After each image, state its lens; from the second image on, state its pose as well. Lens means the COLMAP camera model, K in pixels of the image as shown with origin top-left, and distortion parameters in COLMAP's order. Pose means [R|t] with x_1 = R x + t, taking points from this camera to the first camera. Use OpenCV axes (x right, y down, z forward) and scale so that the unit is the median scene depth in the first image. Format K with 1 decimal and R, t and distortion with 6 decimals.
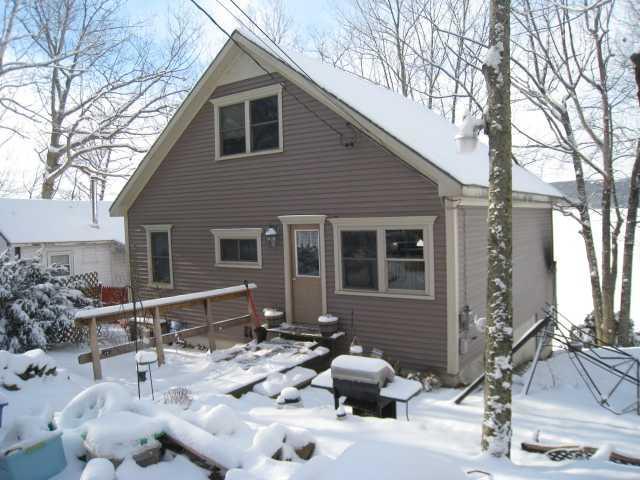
lens RADIAL K [[527.6, 0, 320.0], [0, 527.6, 240.0], [0, 0, 1]] dist [-0.145324, 0.073321]
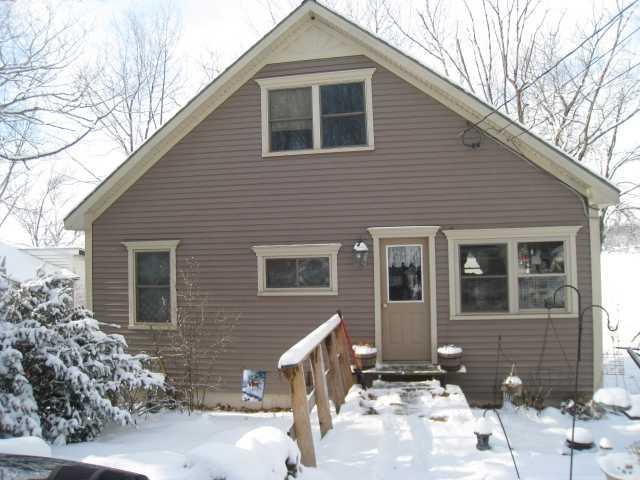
lens RADIAL K [[527.6, 0, 320.0], [0, 527.6, 240.0], [0, 0, 1]] dist [-0.145324, 0.073321]
pose [[0.912608, 0.025852, 0.408017, -0.473623], [0.013605, 0.995526, -0.093506, 0.047340], [-0.408609, 0.090885, 0.908173, 0.300949]]
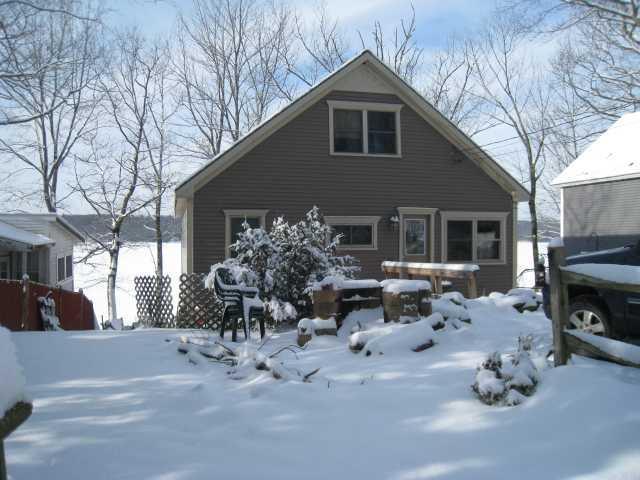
lens RADIAL K [[490.8, 0, 320.0], [0, 490.8, 240.0], [0, 0, 1]] dist [-0.146909, 0.082240]
pose [[0.676344, 0.021973, 0.736258, -1.065949], [0.011981, 0.999095, -0.040823, 0.078382], [-0.736488, 0.036431, 0.675468, 0.347308]]
